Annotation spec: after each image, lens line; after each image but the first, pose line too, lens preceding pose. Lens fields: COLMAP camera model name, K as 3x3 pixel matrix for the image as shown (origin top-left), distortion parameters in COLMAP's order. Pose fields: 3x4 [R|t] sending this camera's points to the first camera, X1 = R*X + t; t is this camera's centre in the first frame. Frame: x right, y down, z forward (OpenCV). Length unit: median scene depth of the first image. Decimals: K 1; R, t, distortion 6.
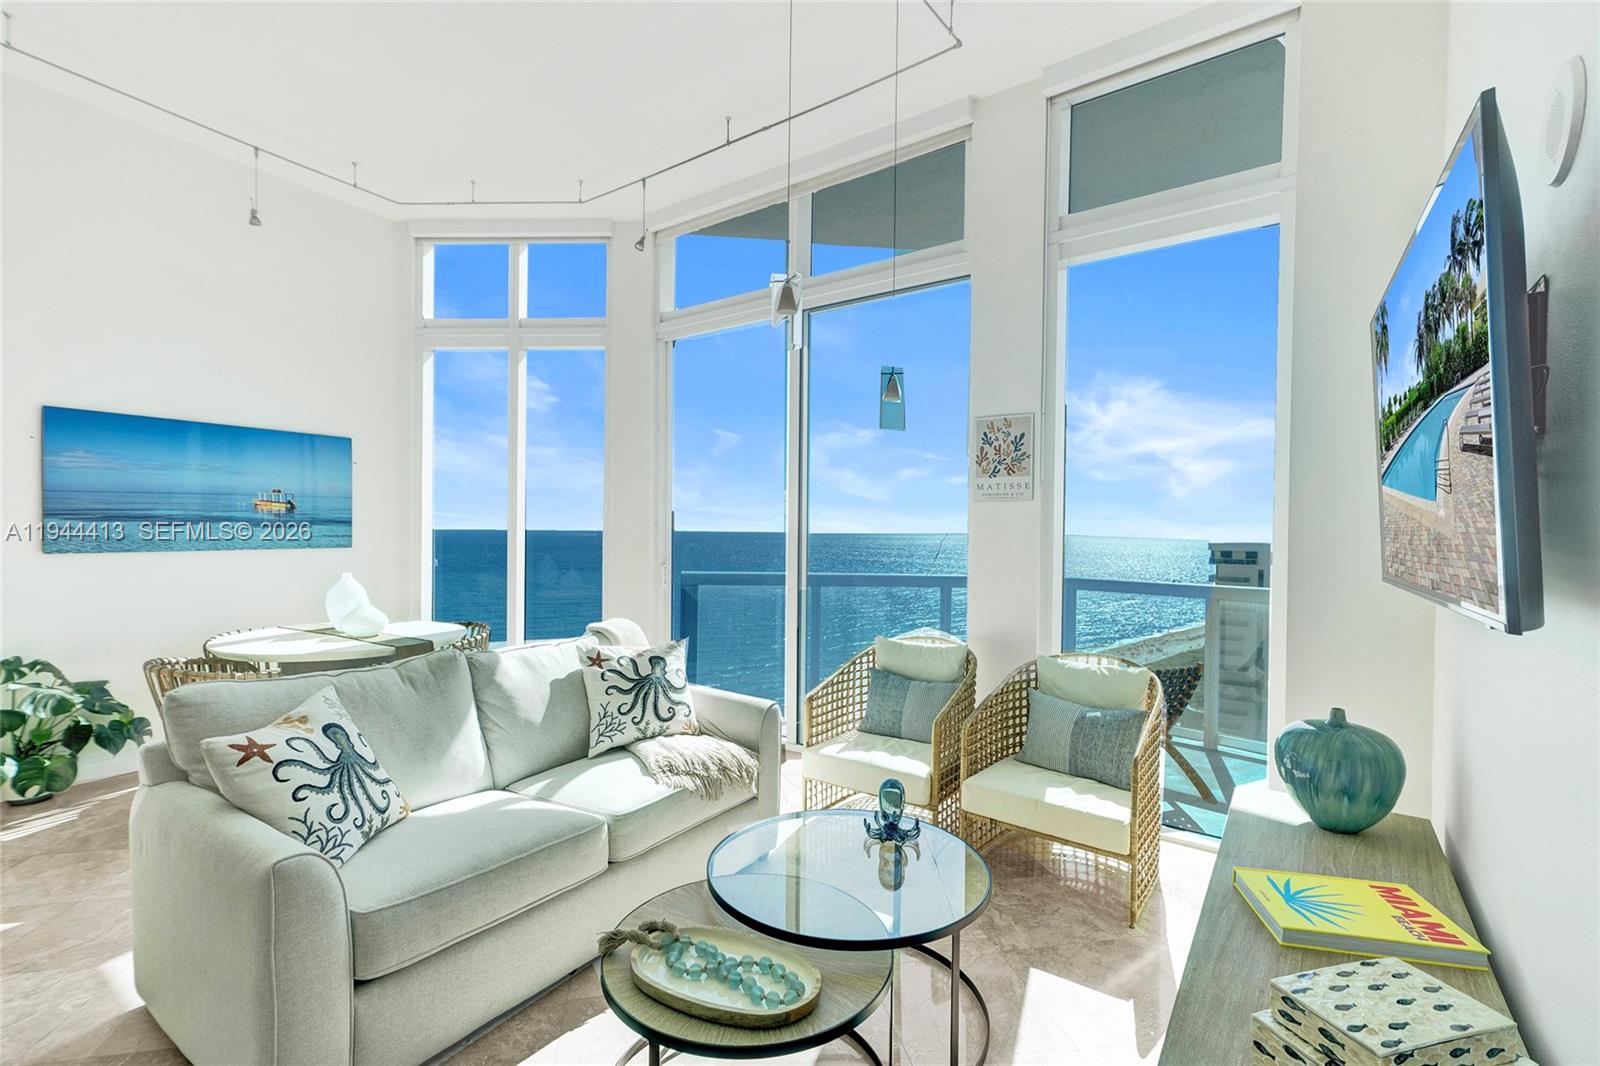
lens RADIAL K [[730.2, 0, 800.8], [0, 730.2, 539.4], [0, 0, 1]] dist [0.000620, 0.007395]
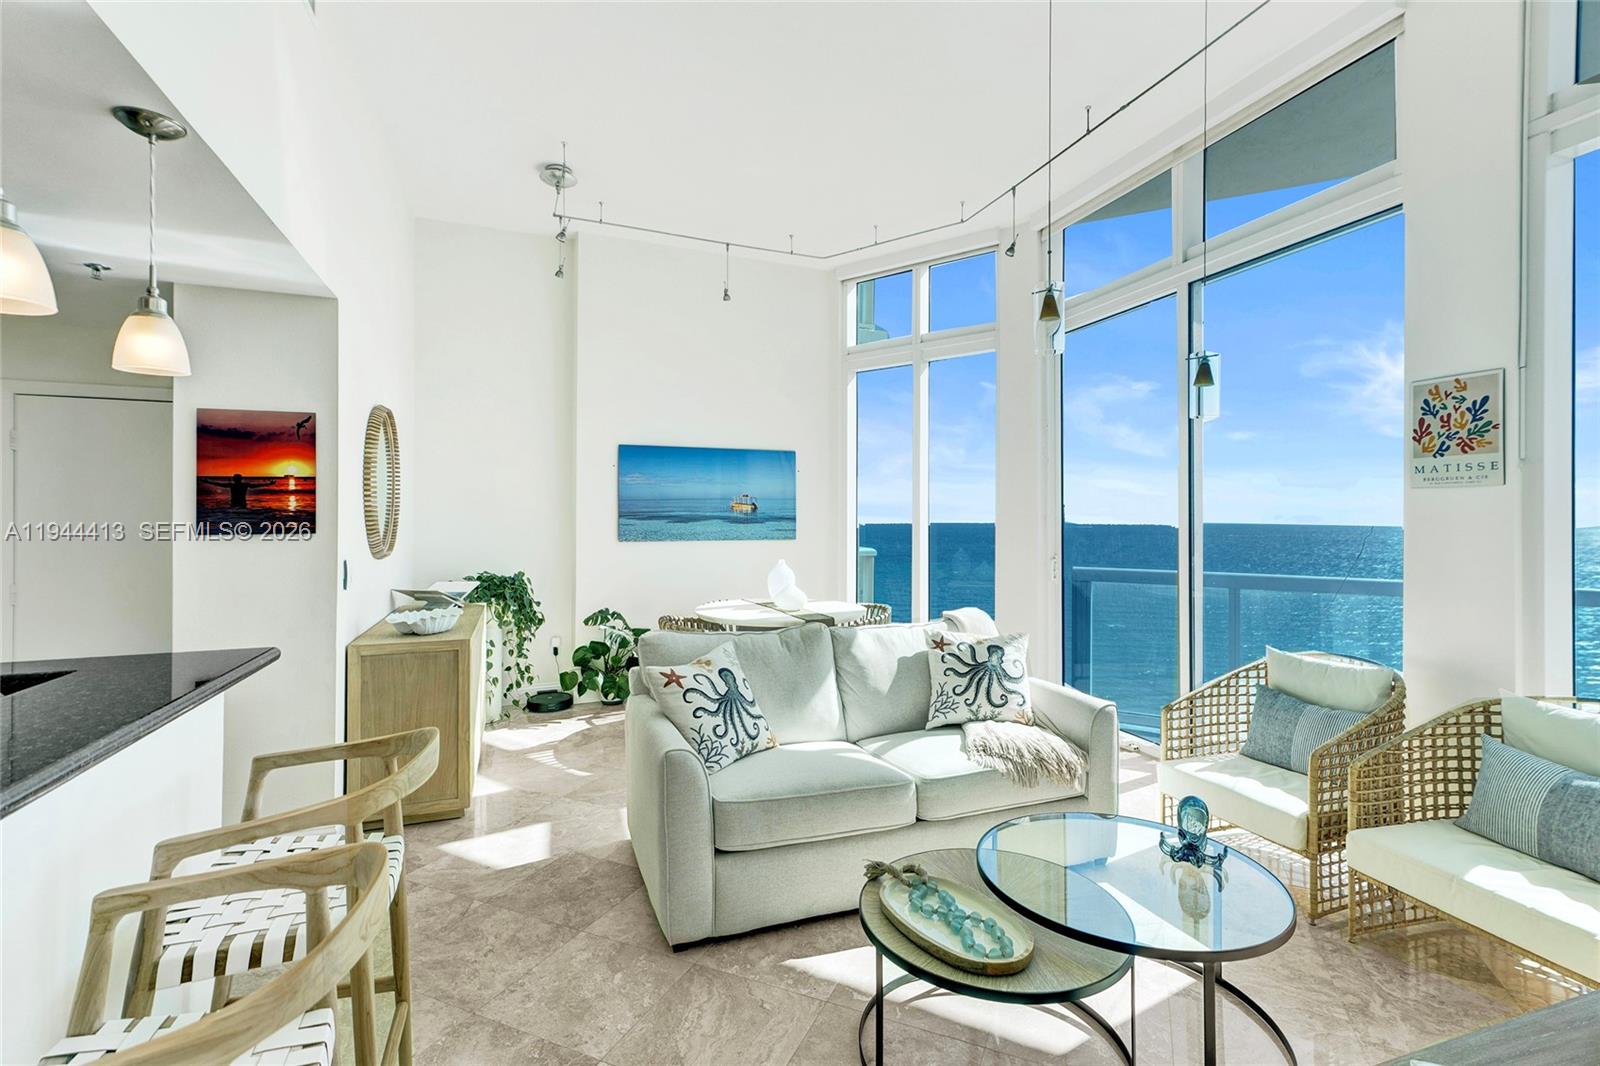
lens RADIAL K [[746.2, 0, 800.9], [0, 746.2, 519.2], [0, 0, 1]] dist [0.001011, 0.007187]
pose [[0.816370, -0.006780, -0.577490, 0.205967], [-0.002455, 0.999881, -0.015209, -0.005850], [0.577525, 0.013834, 0.816256, -0.049552]]
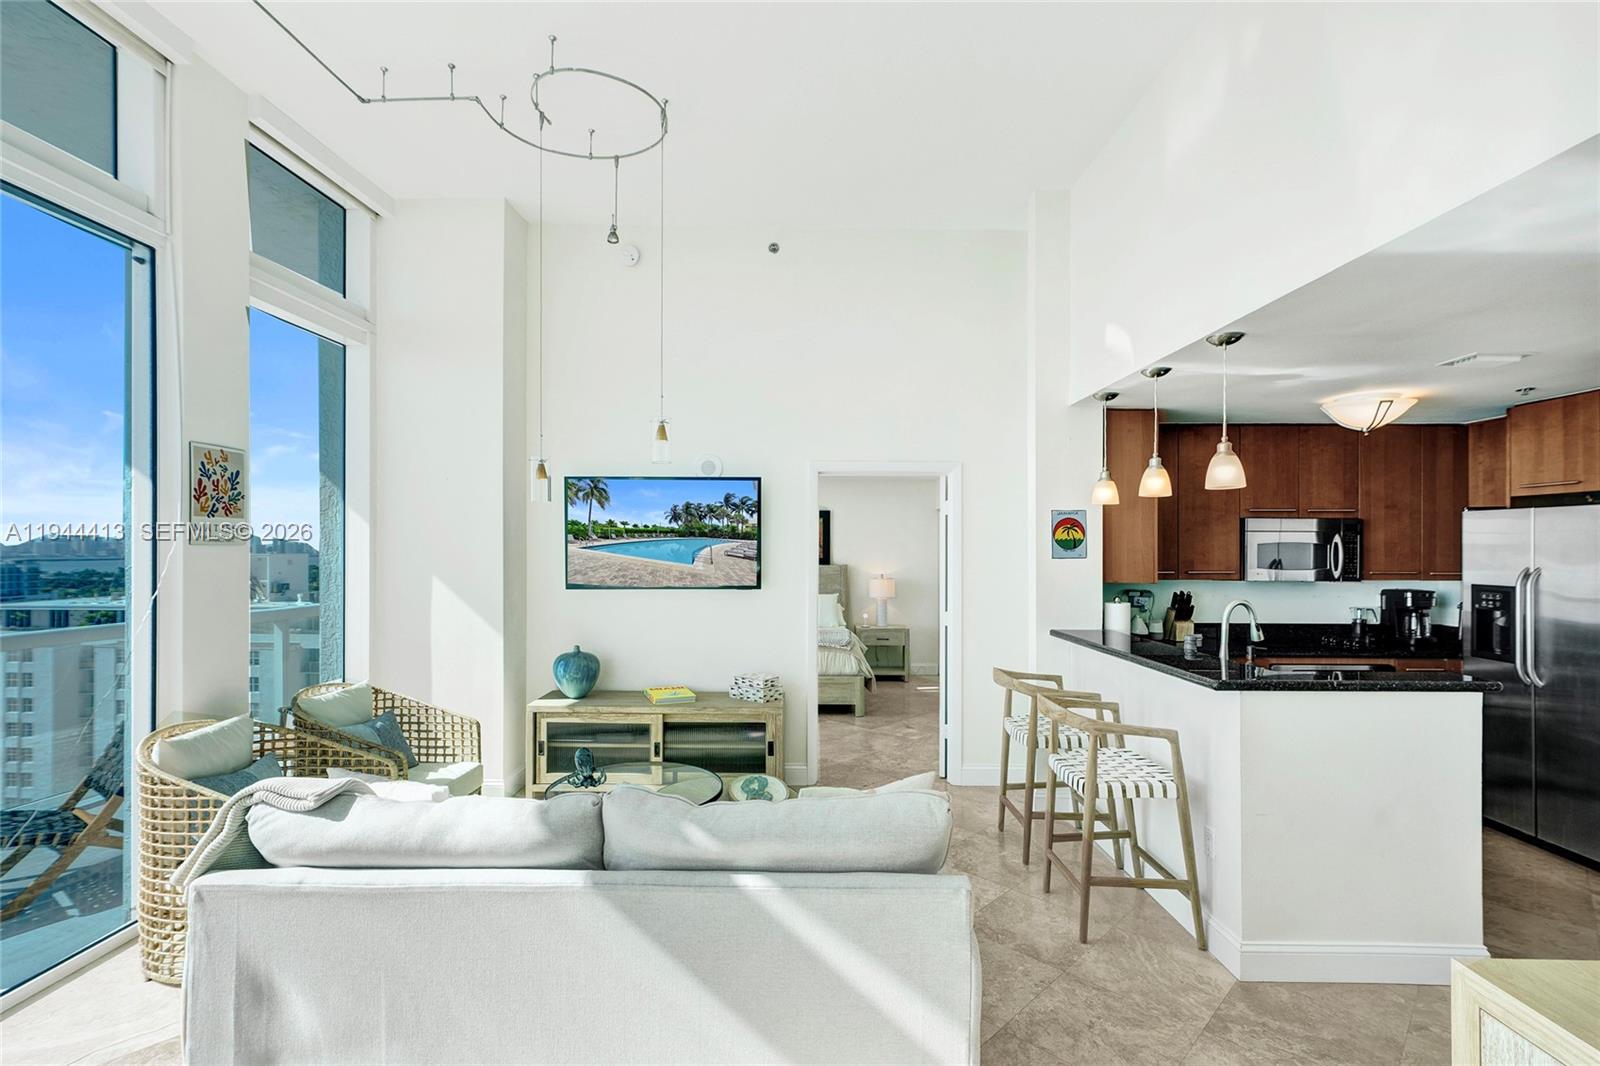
lens RADIAL K [[730.2, 0, 800.8], [0, 730.2, 539.4], [0, 0, 1]] dist [0.000620, 0.007395]
pose [[-0.565263, -0.003124, 0.824905, -1.006537], [0.005127, 0.999960, 0.007300, -0.074777], [-0.824895, 0.008356, -0.565225, 1.114728]]
